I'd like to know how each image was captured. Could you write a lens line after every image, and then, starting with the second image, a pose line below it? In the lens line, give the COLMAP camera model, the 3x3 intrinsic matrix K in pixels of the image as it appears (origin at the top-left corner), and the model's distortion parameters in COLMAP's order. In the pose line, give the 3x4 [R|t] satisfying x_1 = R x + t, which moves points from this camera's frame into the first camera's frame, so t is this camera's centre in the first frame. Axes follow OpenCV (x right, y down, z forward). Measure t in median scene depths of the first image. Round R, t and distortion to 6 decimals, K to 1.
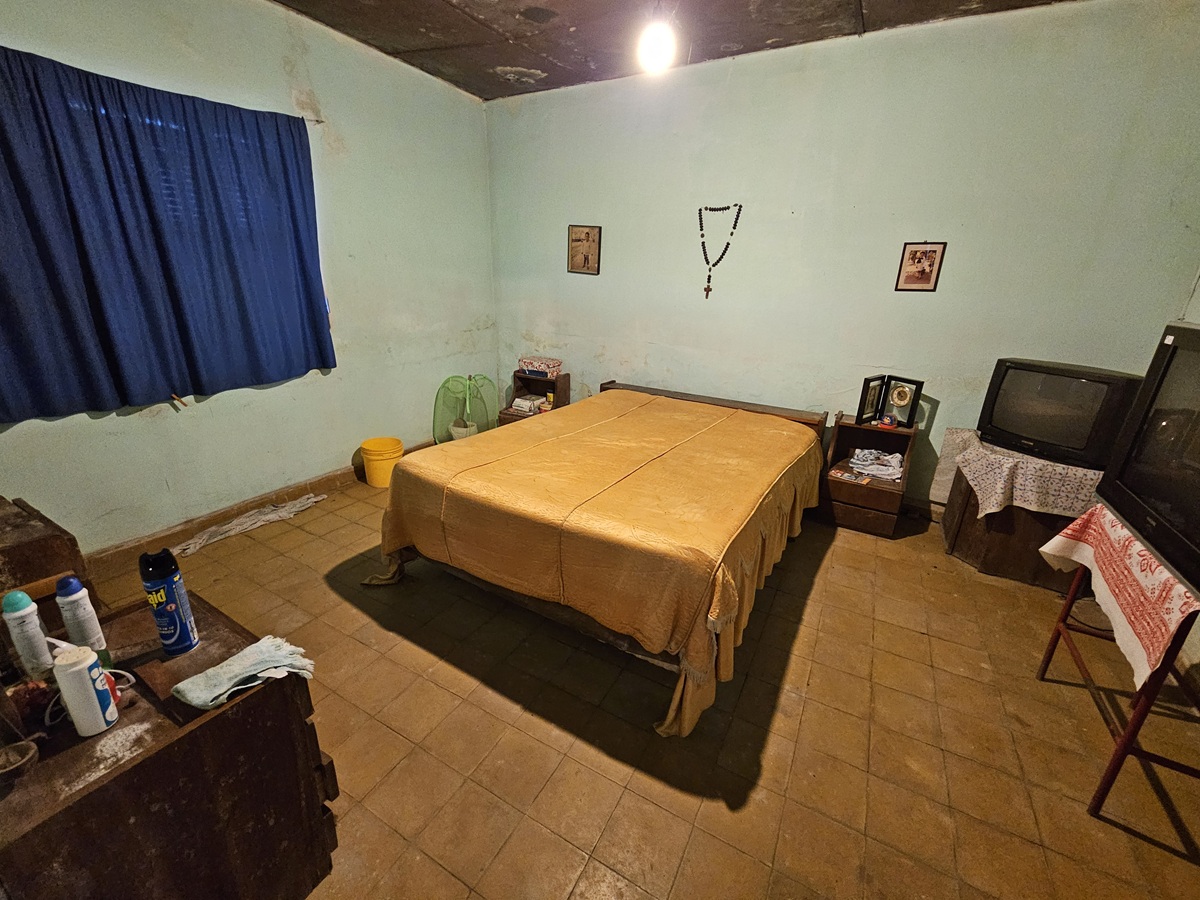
lens RADIAL K [[492.4, 0, 602.5], [0, 492.4, 450.3], [0, 0, 1]] dist [0.000940, 0.000333]
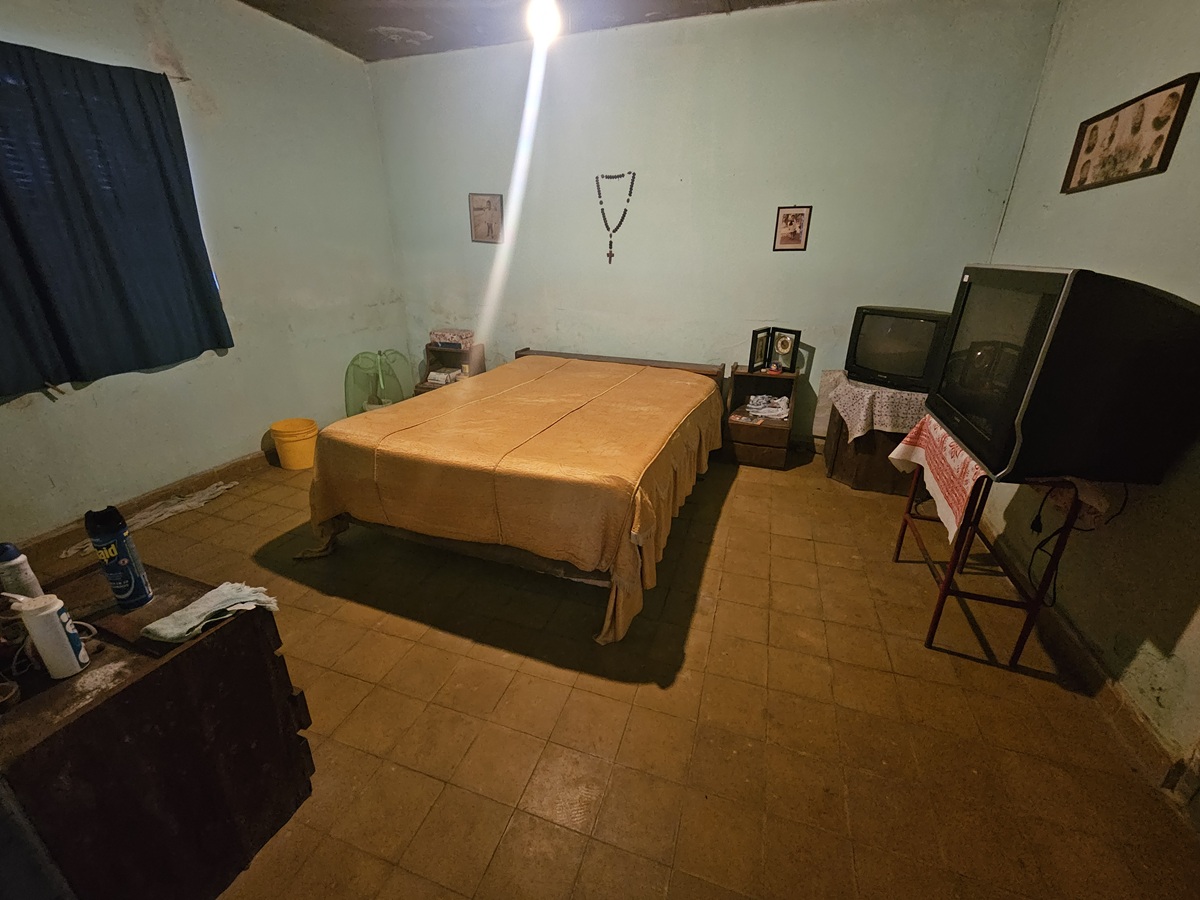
lens RADIAL K [[500.2, 0, 601.3], [0, 500.2, 457.8], [0, 0, 1]] dist [-0.004855, 0.003271]
pose [[0.983464, -0.087830, 0.158383, -0.017551], [0.080146, 0.995304, 0.054279, 0.063558], [-0.162407, -0.040688, 0.985885, -0.096588]]
